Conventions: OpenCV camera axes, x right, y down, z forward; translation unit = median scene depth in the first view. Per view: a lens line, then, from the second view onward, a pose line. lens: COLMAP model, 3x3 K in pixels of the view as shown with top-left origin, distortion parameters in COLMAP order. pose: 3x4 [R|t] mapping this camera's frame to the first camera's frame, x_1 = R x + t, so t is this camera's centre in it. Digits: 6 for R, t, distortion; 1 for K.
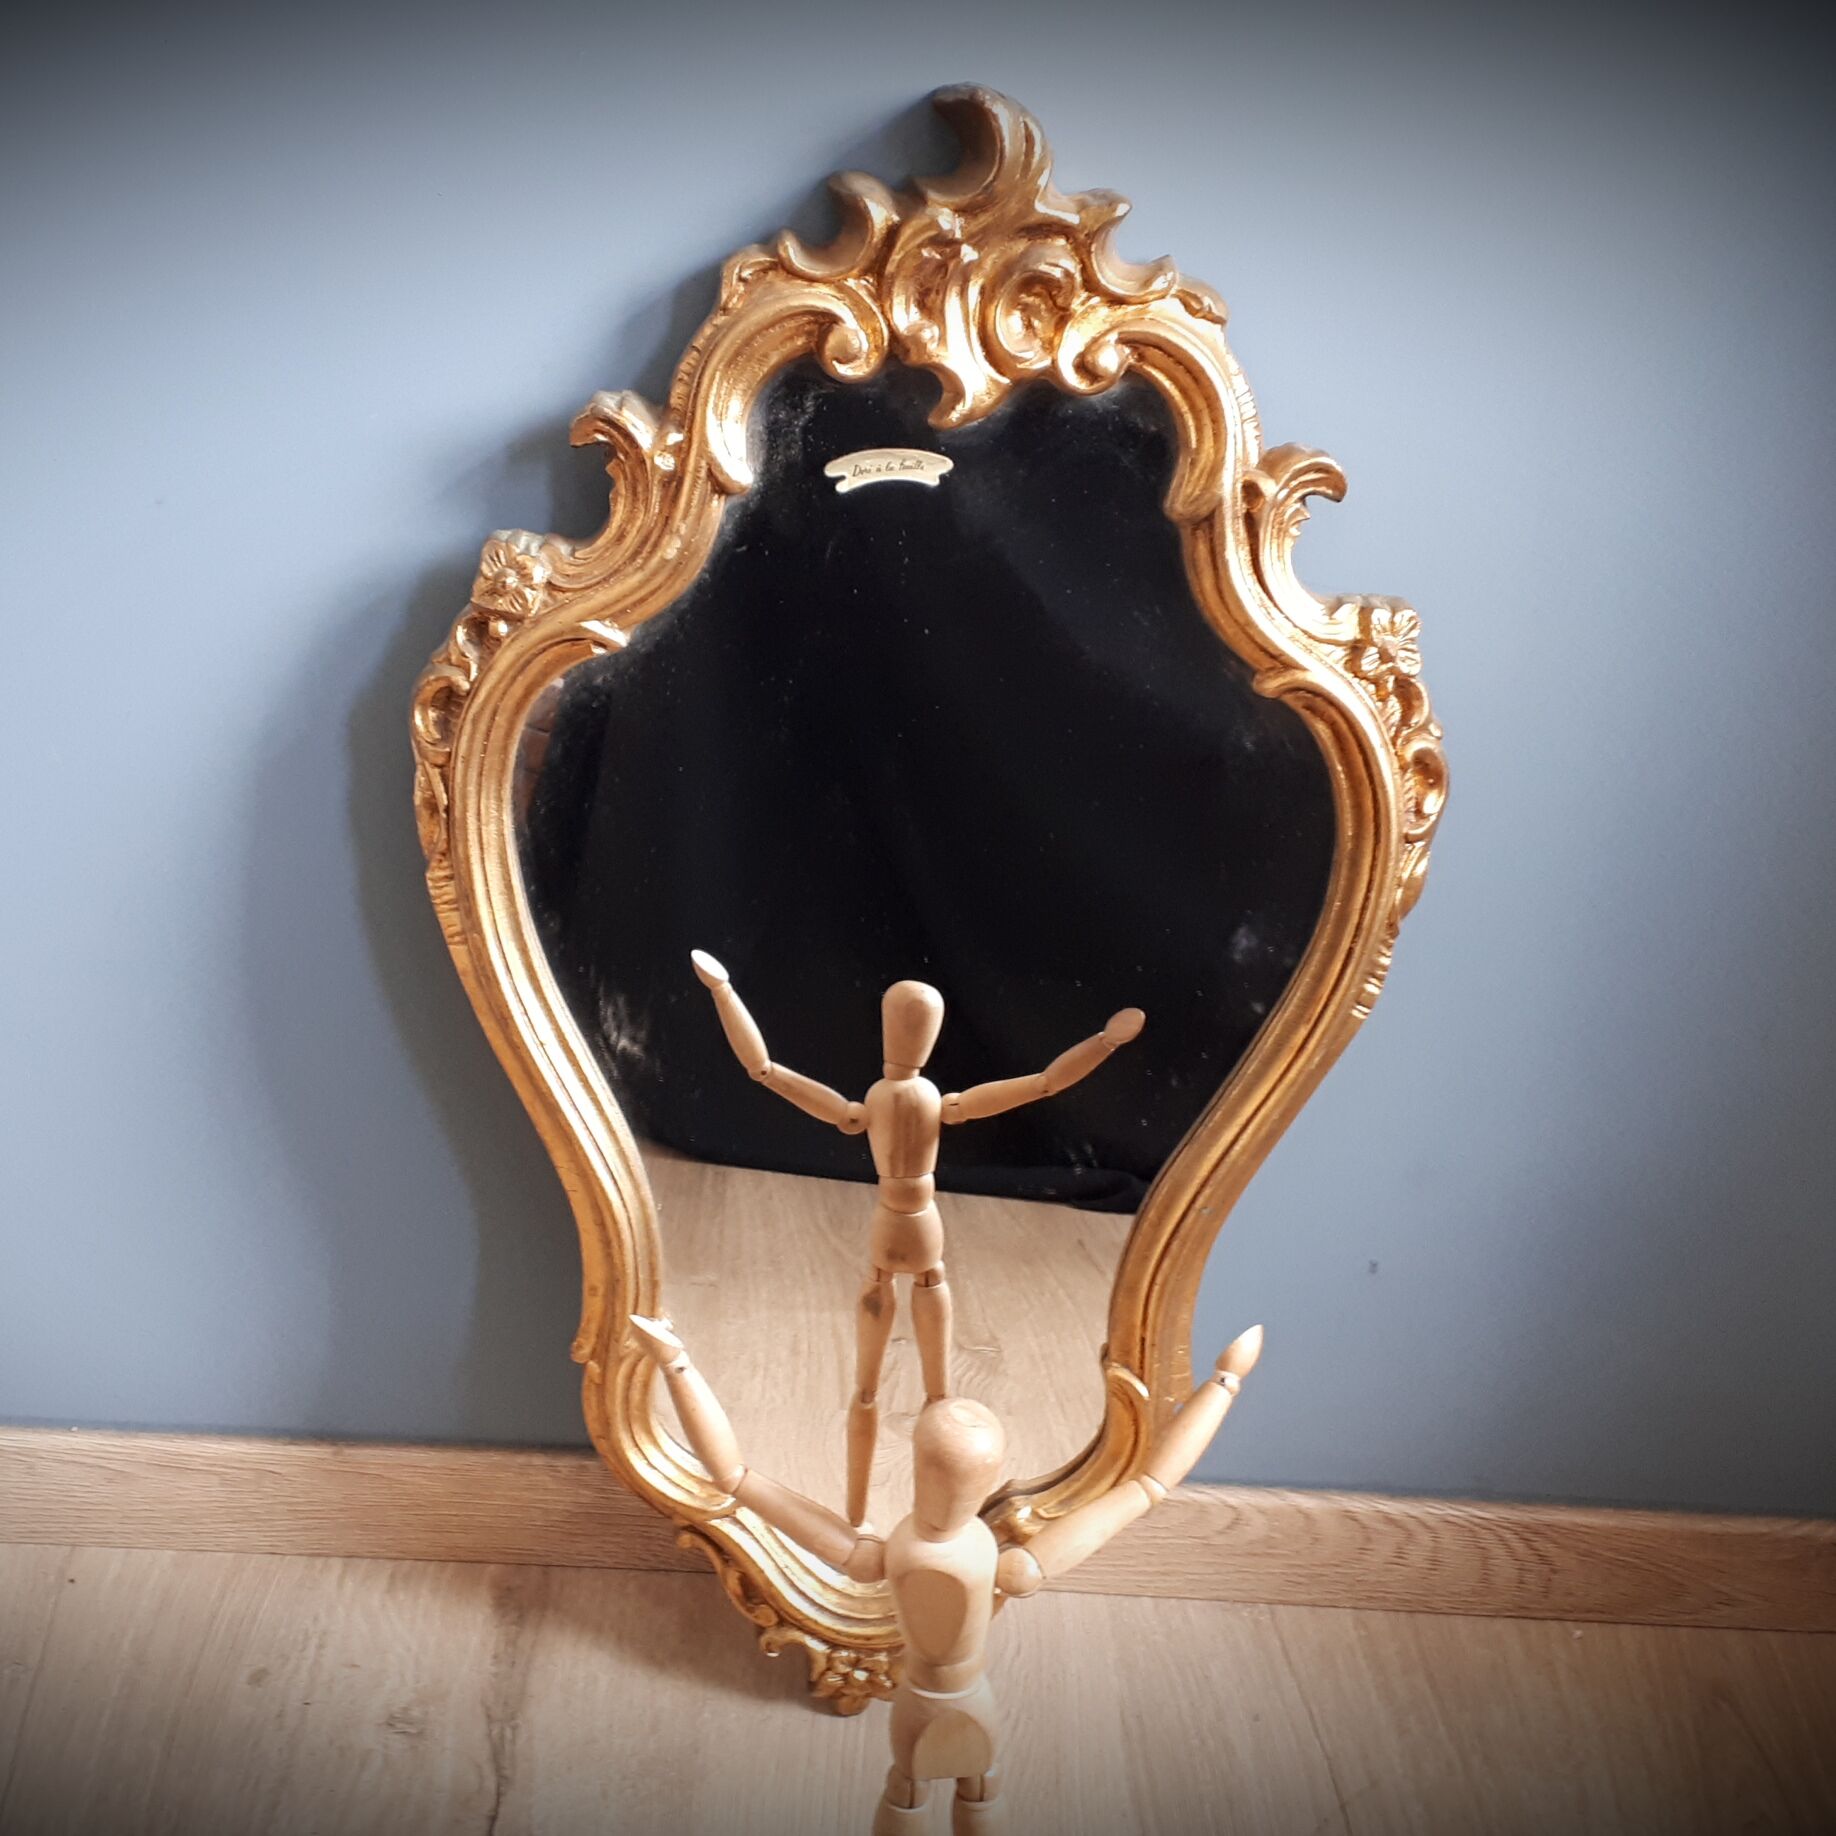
lens RADIAL K [[2491.5, 0, 869.4], [0, 2491.5, 939.4], [0, 0, 1]] dist [0.240691, -0.684514]
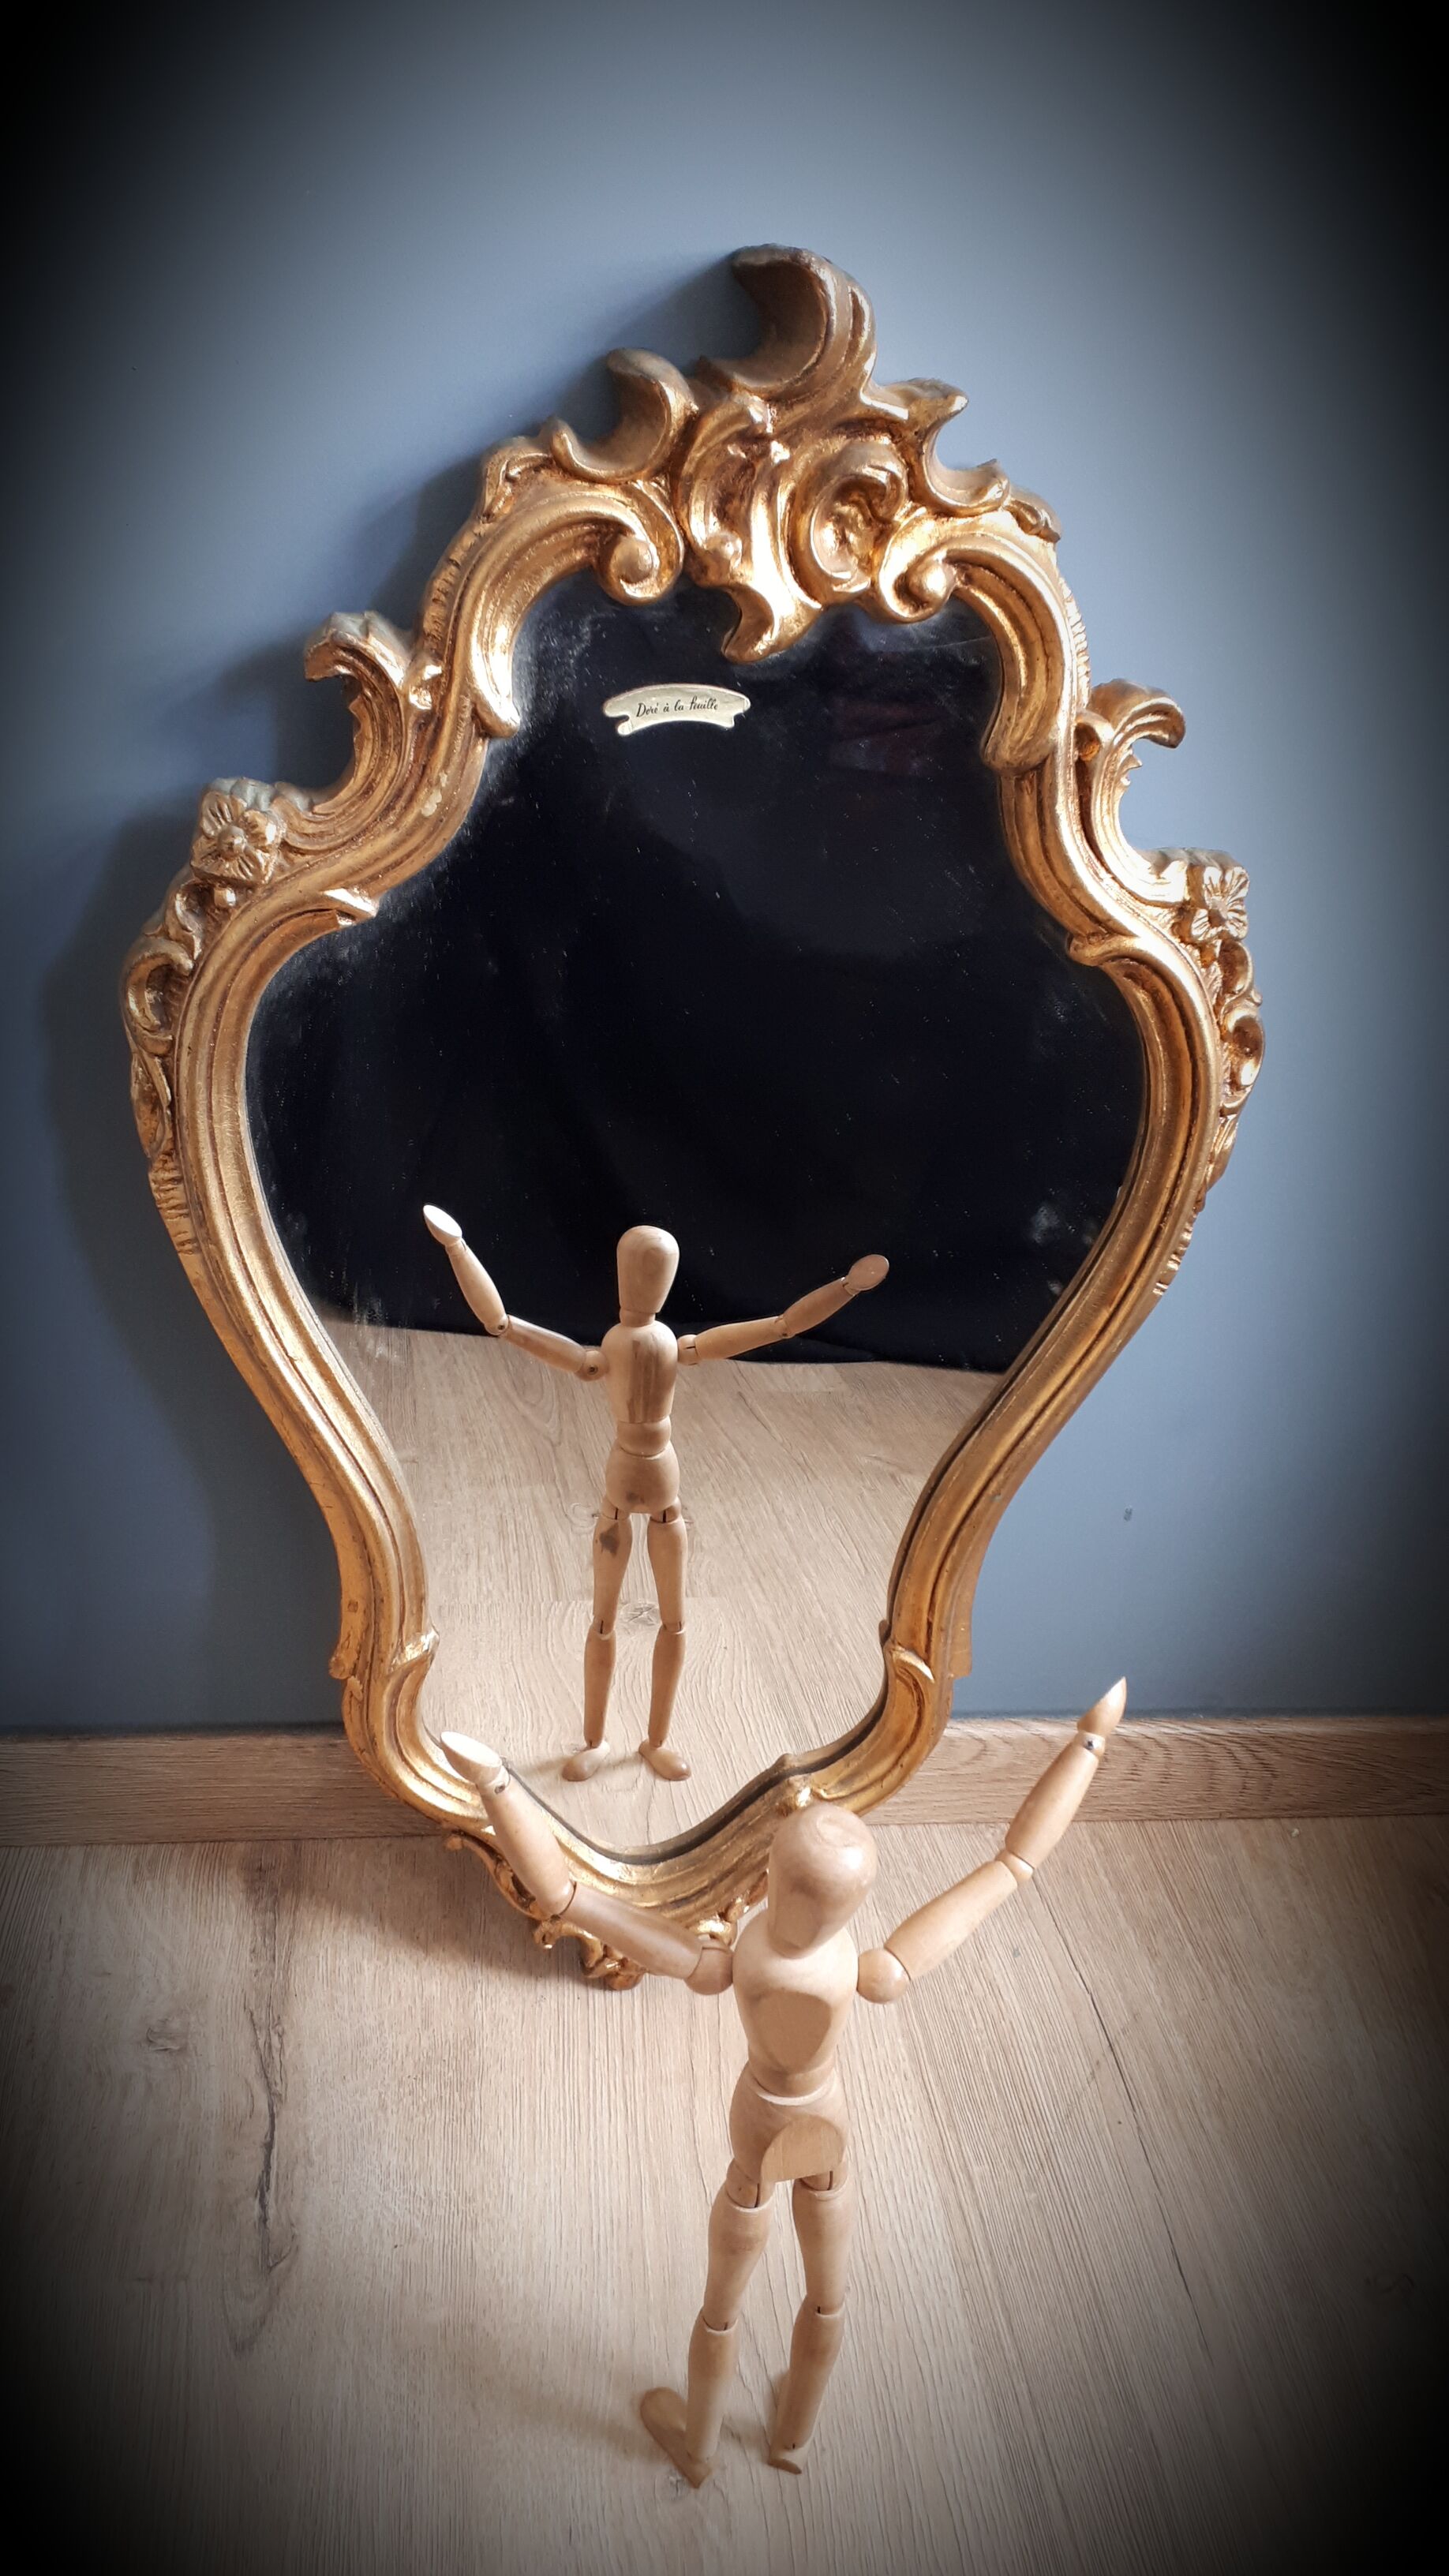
lens RADIAL K [[2000.8, 0, 719.2], [0, 2000.8, 1281.9], [0, 0, 1]] dist [0.205484, -0.562596]
pose [[0.991171, -0.033225, 0.128361, -0.073689], [0.017755, 0.992635, 0.119837, -0.073177], [-0.131397, -0.116500, 0.984461, 0.281153]]
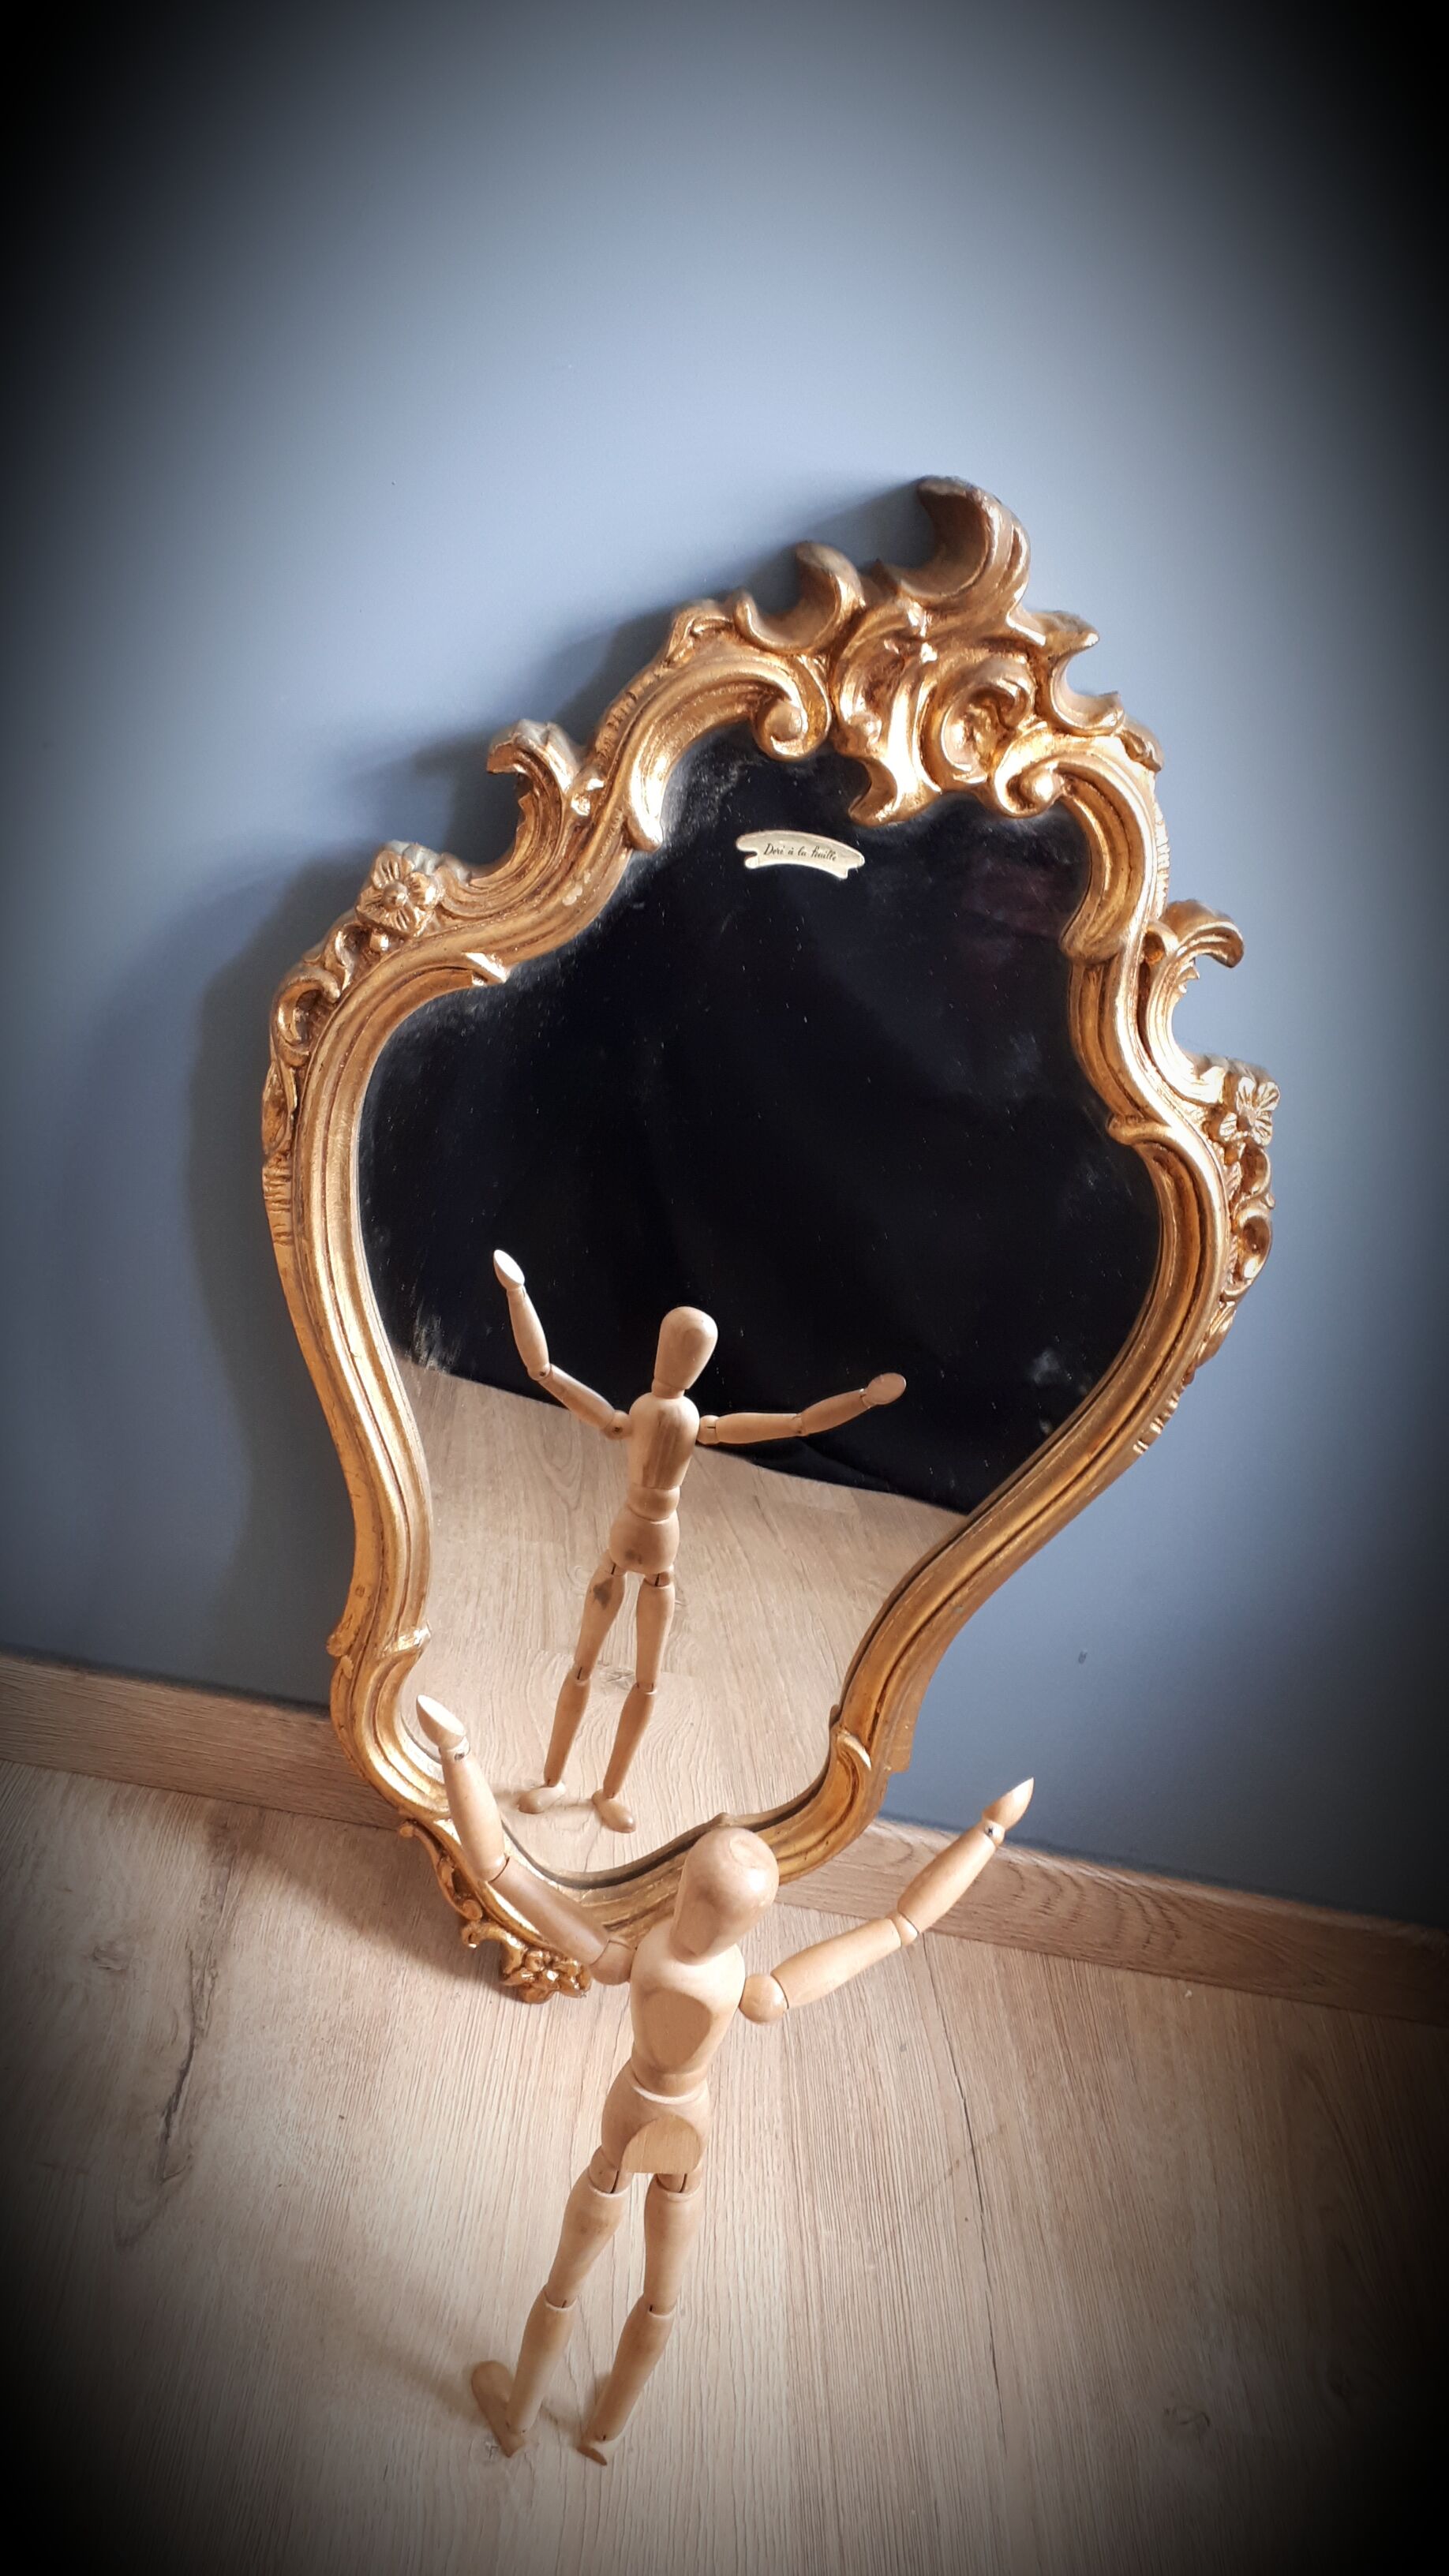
lens RADIAL K [[1987.3, 0, 717.0], [0, 1987.3, 1284.7], [0, 0, 1]] dist [0.206696, -0.561982]
pose [[0.982165, 0.163075, 0.093583, -0.069946], [-0.169205, 0.983644, 0.061758, -0.062873], [-0.081981, -0.076491, 0.993694, 0.203680]]
